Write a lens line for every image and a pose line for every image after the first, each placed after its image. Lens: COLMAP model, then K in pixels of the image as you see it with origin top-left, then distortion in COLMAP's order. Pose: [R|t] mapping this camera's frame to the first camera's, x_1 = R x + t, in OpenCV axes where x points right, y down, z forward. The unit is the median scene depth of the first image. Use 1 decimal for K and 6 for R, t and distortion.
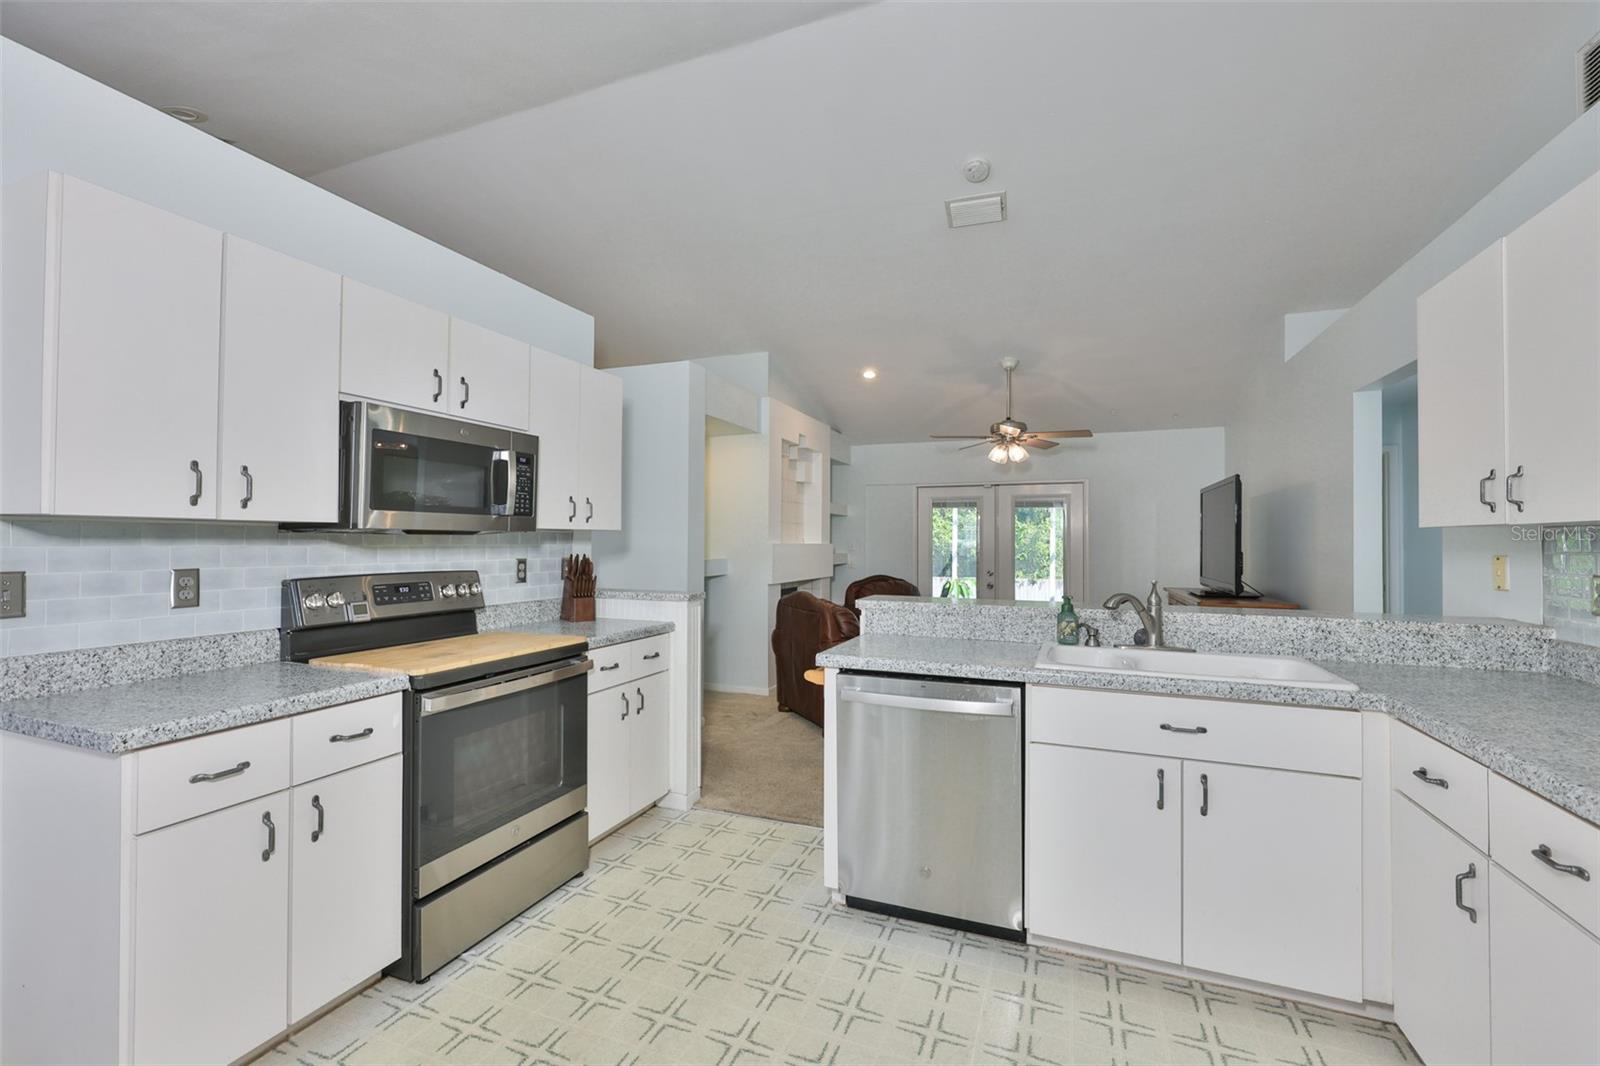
lens RADIAL K [[683.2, 0, 795.5], [0, 683.2, 526.9], [0, 0, 1]] dist [-0.000032, -0.000587]
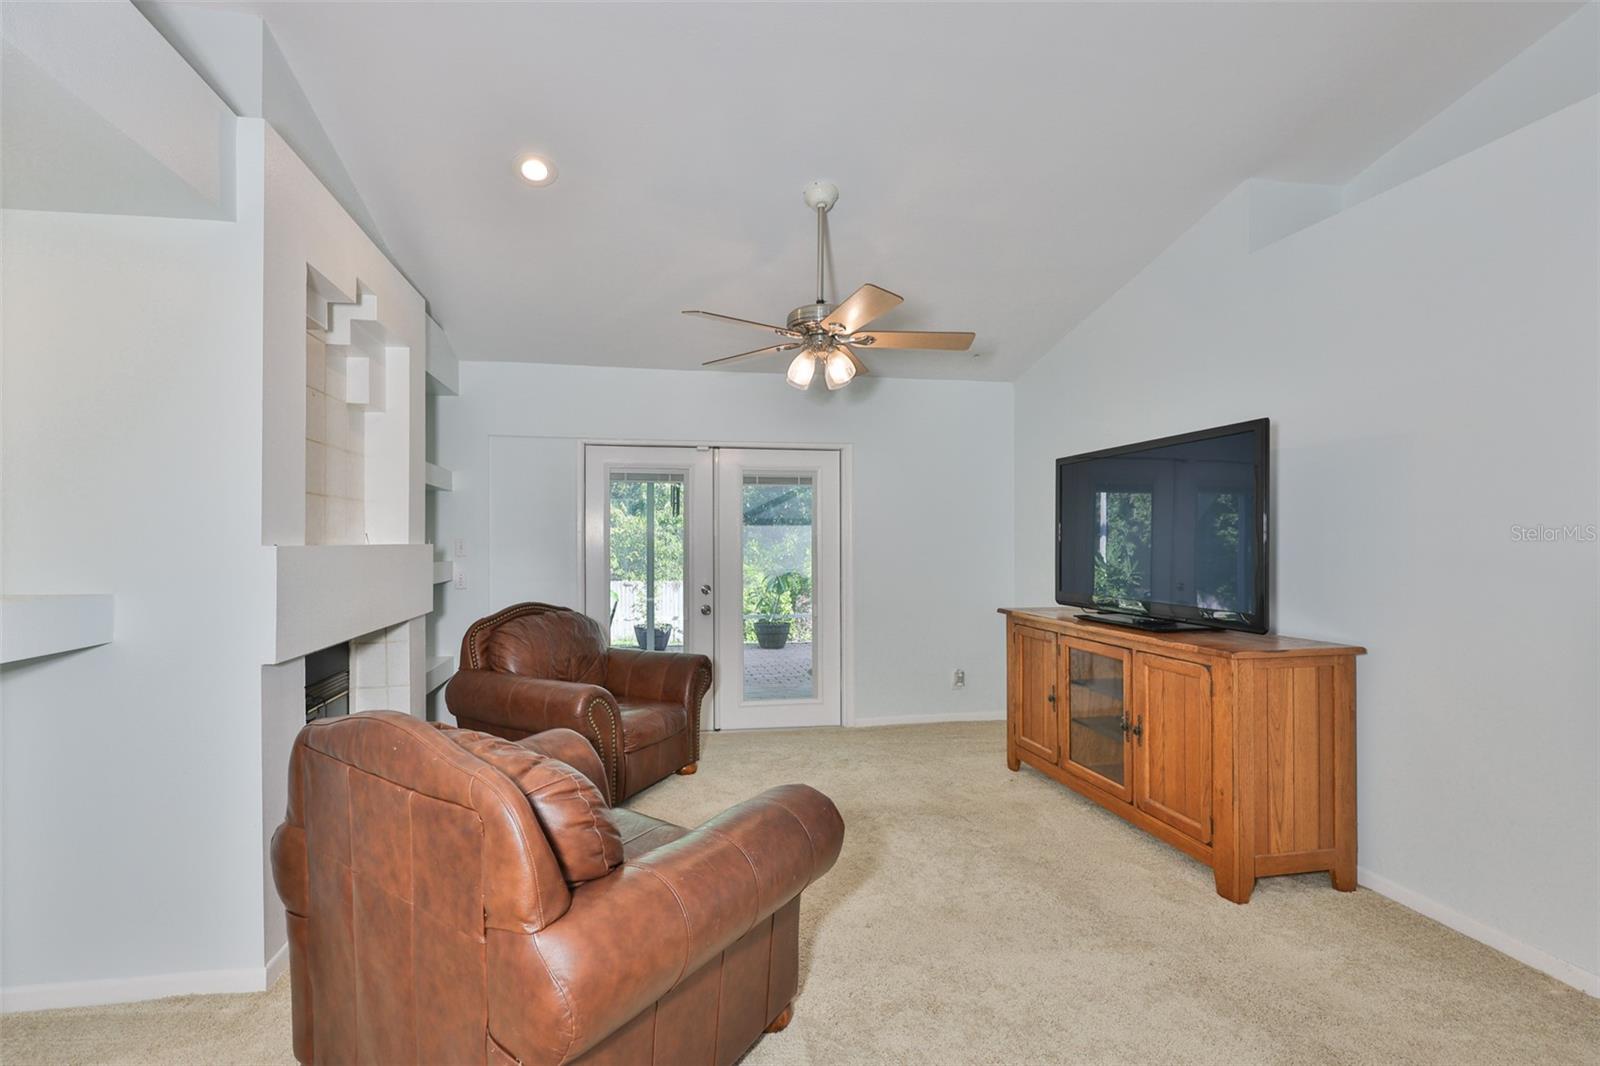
lens RADIAL K [[734.7, 0, 770.7], [0, 734.7, 544.7], [0, 0, 1]] dist [0.002521, 0.000068]
pose [[0.855585, -0.007331, 0.517610, -0.011470], [-0.007279, 0.999630, 0.026191, 0.011988], [-0.517611, -0.026176, 0.855216, 0.540786]]
